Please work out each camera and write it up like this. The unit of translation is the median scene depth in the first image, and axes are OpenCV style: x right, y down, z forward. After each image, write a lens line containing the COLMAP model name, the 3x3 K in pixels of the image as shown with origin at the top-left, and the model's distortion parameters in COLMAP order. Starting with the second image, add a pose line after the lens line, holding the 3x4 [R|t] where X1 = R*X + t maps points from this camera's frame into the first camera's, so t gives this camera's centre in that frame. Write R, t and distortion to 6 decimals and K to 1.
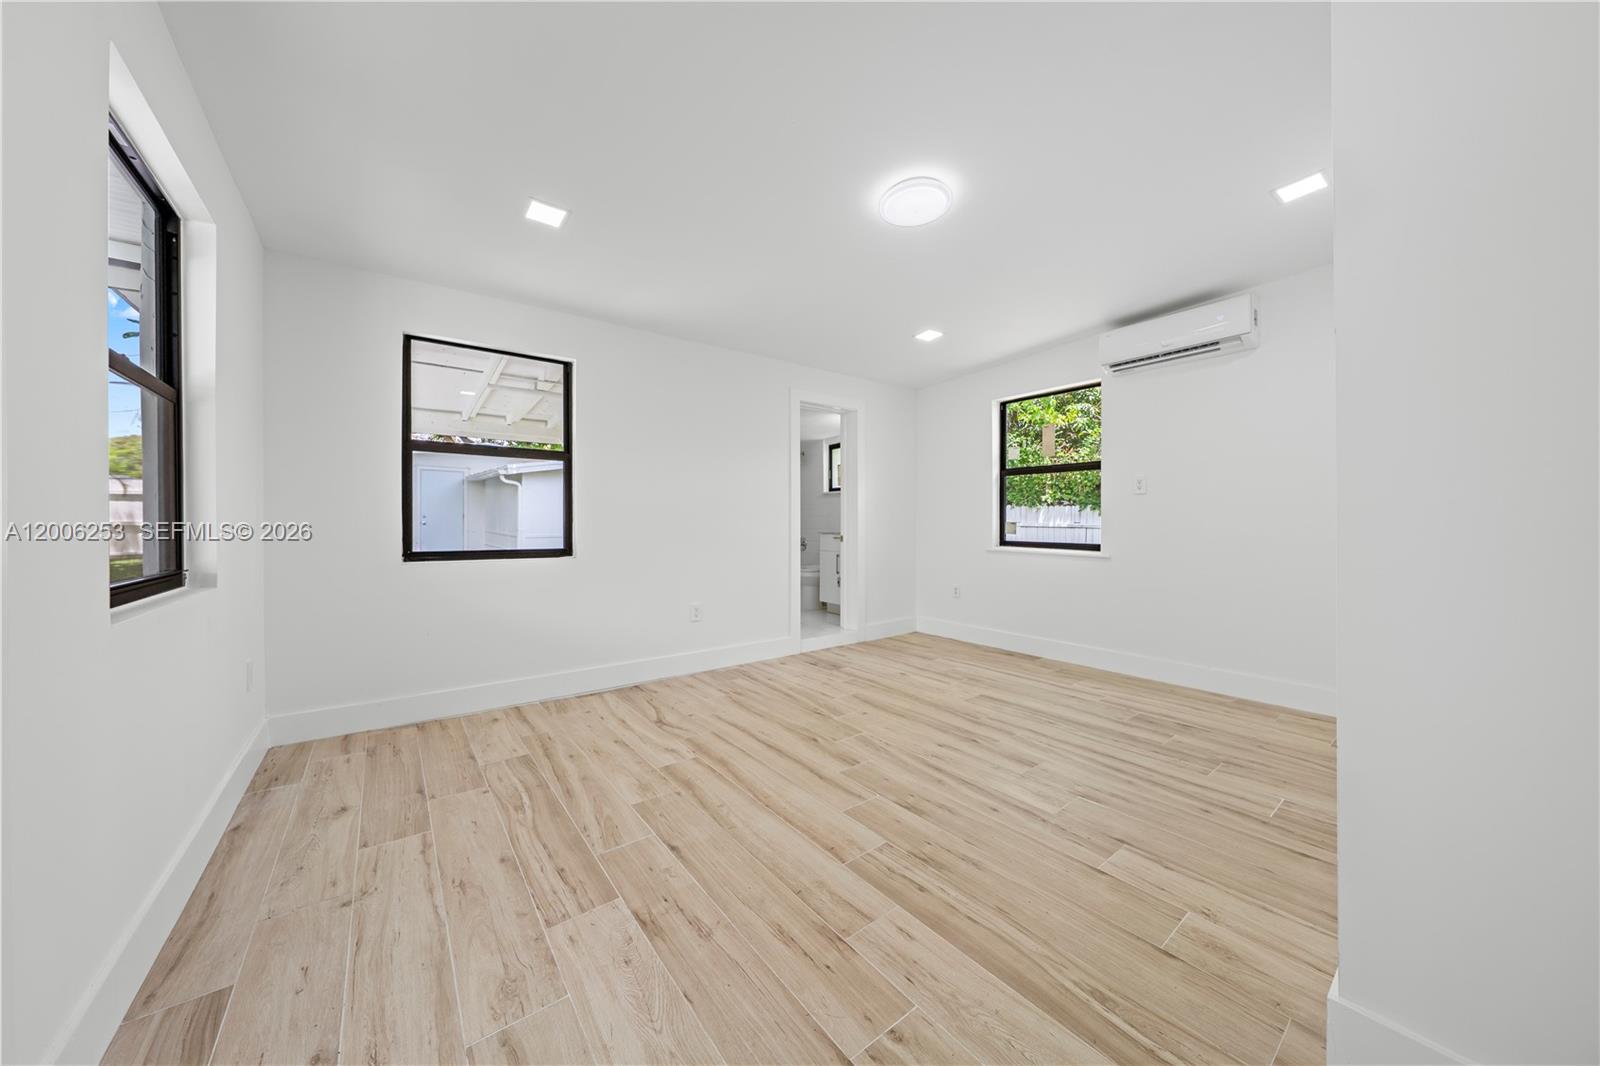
lens RADIAL K [[543.4, 0, 800.8], [0, 543.4, 526.1], [0, 0, 1]] dist [-0.004328, 0.000277]
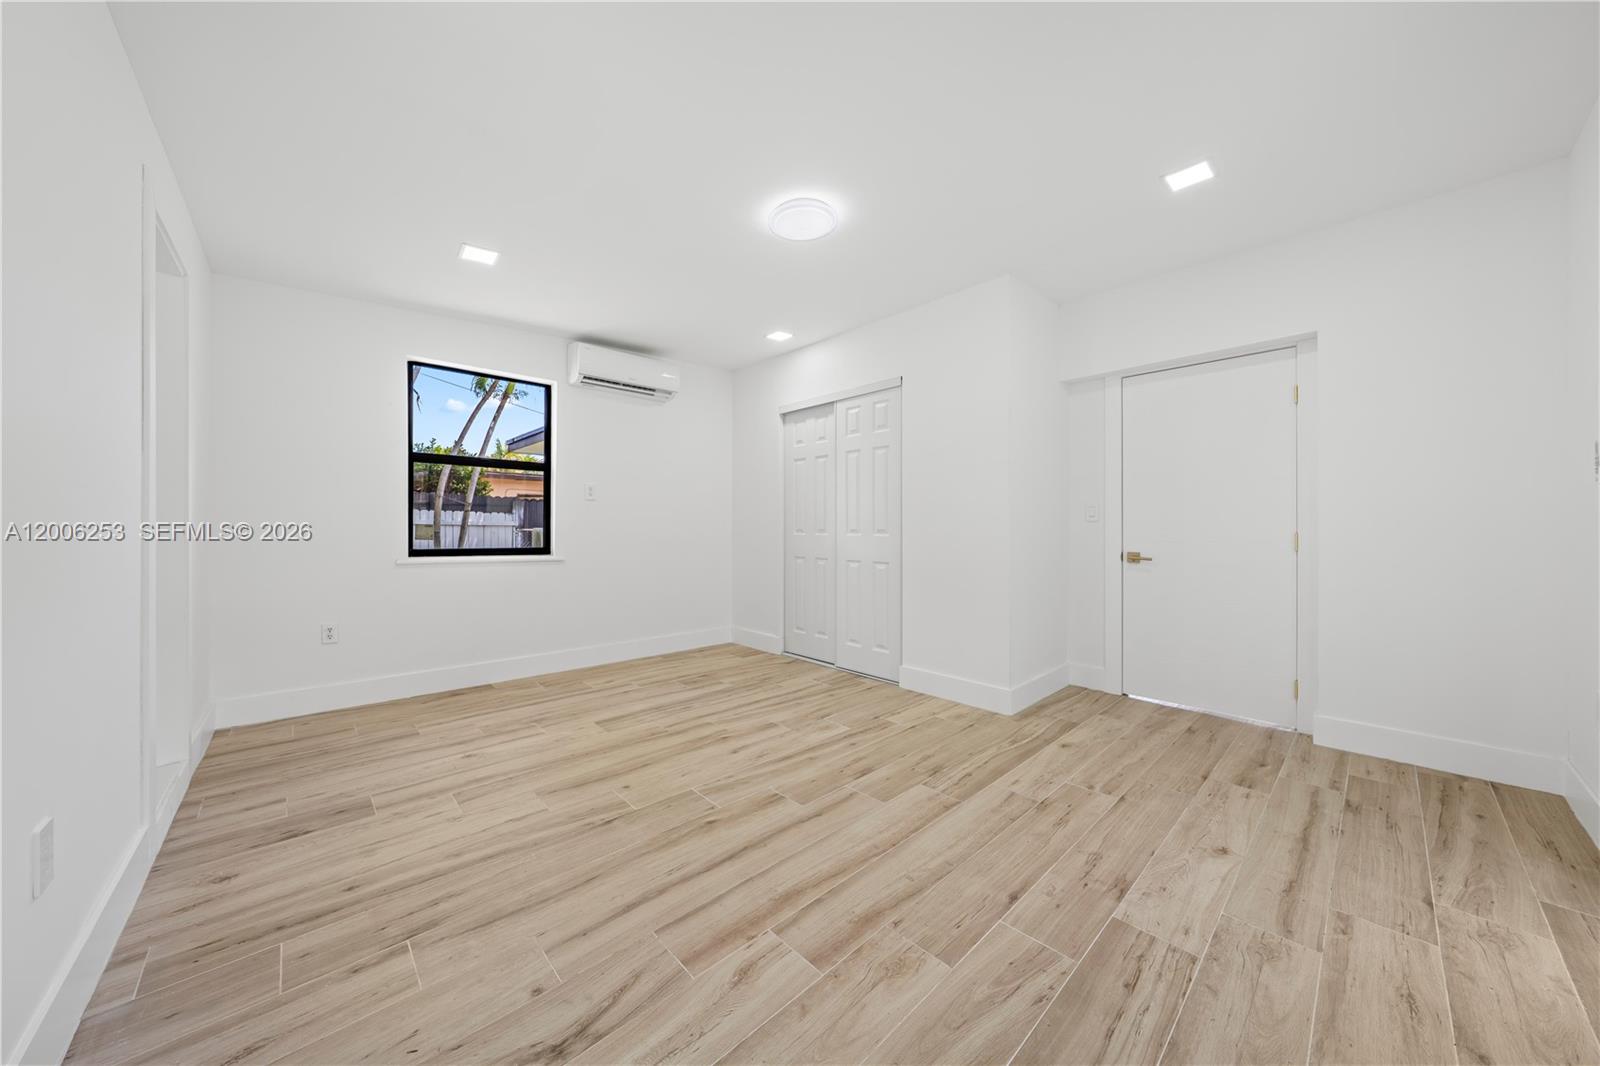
lens RADIAL K [[543.4, 0, 798.4], [0, 543.4, 530.0], [0, 0, 1]] dist [-0.004328, 0.000277]
pose [[-0.096321, -0.004952, 0.995338, -0.787699], [0.002735, 0.999983, 0.005240, -0.004992], [-0.995347, 0.003227, -0.096306, 1.051205]]
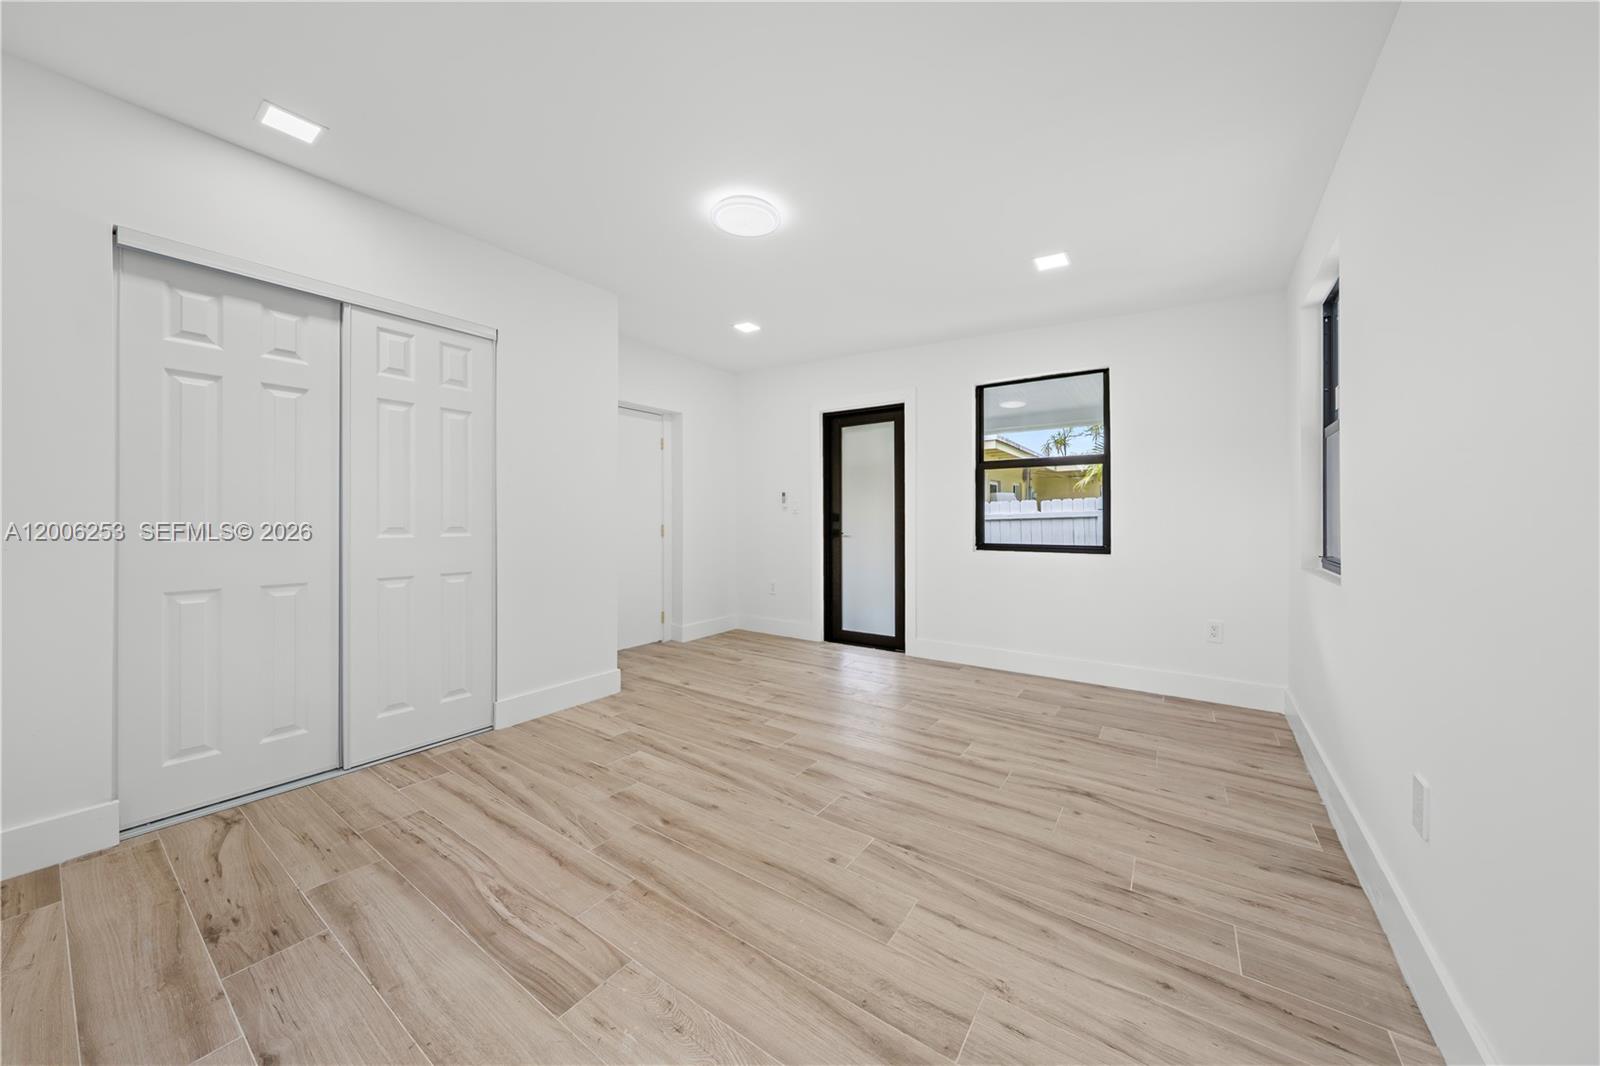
lens RADIAL K [[543.4, 0, 792.5], [0, 543.4, 520.1], [0, 0, 1]] dist [-0.004328, 0.000277]
pose [[-0.957089, 0.000651, -0.289793, 0.405145], [-0.001217, 0.999980, 0.006266, -0.018783], [0.289791, 0.006350, -0.957069, 1.916983]]
